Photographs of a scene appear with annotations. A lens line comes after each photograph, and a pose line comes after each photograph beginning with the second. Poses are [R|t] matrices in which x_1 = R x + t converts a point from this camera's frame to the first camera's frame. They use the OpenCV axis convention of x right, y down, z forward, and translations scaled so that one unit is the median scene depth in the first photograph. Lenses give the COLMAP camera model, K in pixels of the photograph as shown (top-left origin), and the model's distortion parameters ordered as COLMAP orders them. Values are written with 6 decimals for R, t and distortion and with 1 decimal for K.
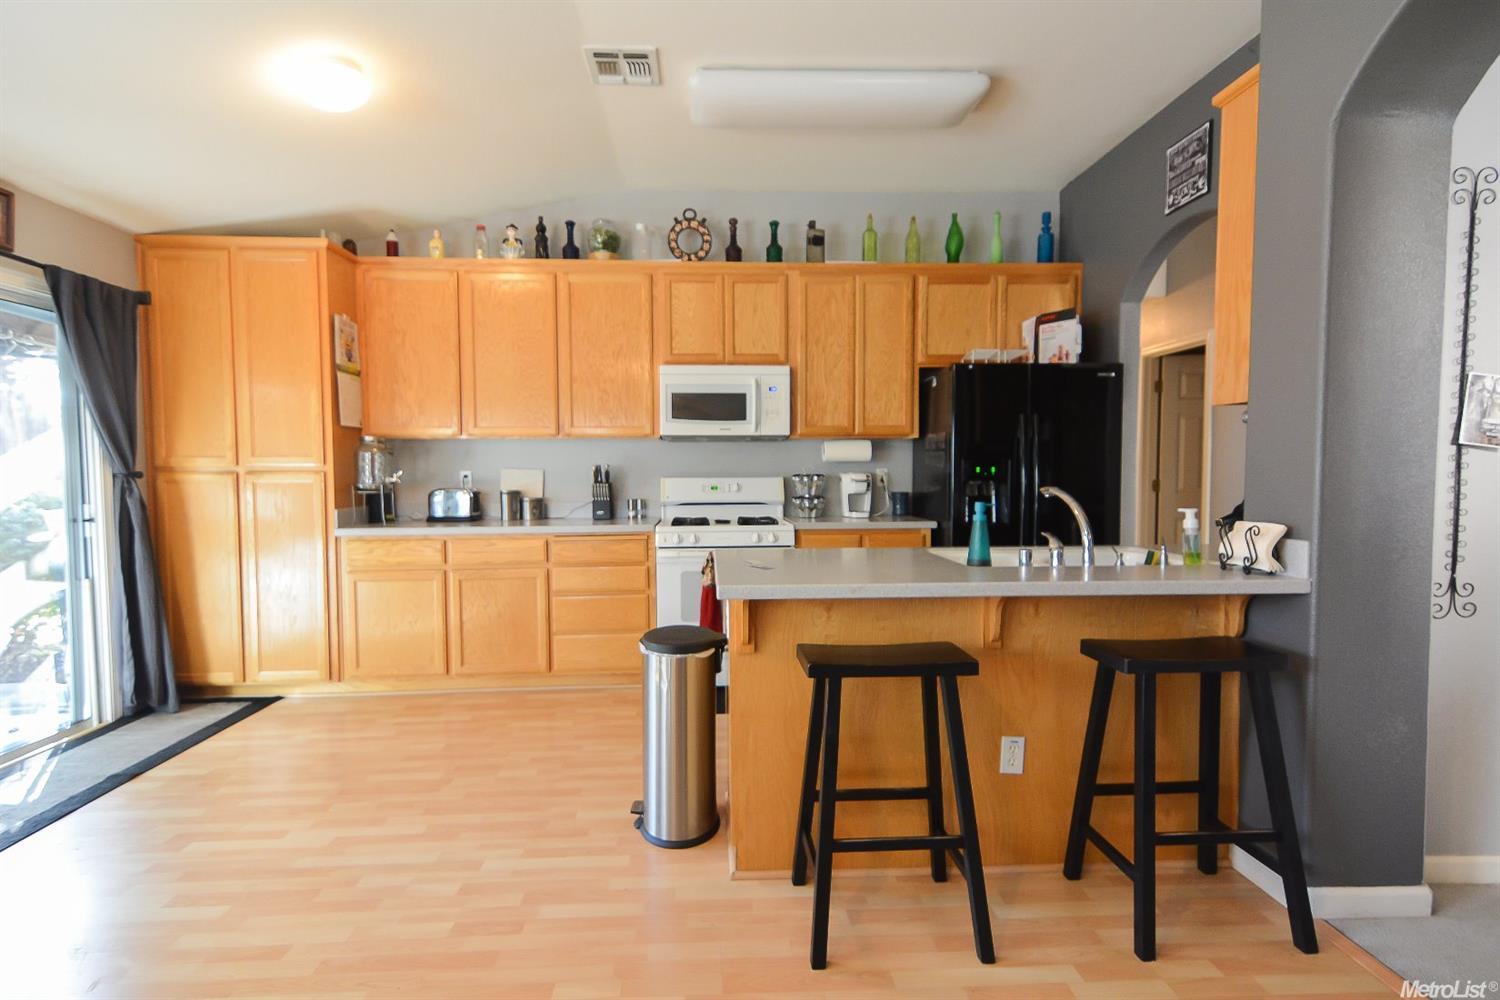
lens RADIAL K [[755.3, 0, 755.2], [0, 755.3, 501.9], [0, 0, 1]] dist [0.024671, 0.000190]
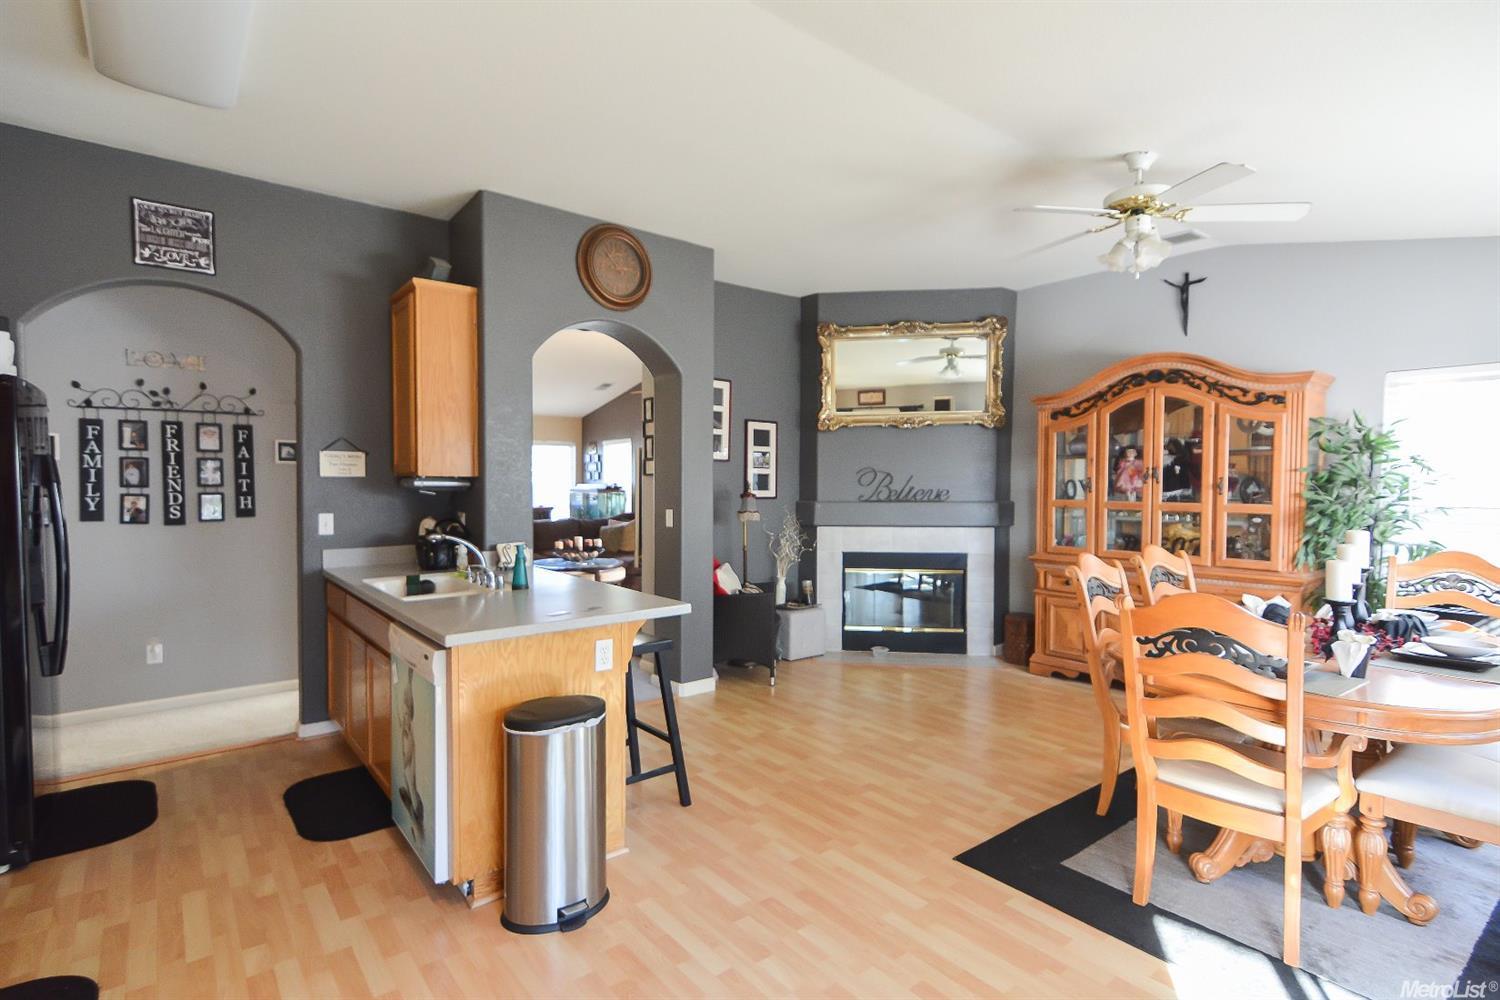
lens RADIAL K [[755.3, 0, 715.1], [0, 755.3, 501.9], [0, 0, 1]] dist [0.024671, 0.000190]
pose [[-0.550208, -0.026887, 0.834595, -0.769191], [0.040321, 0.997460, 0.058716, -0.105622], [-0.834054, 0.065958, -0.547726, 1.020241]]
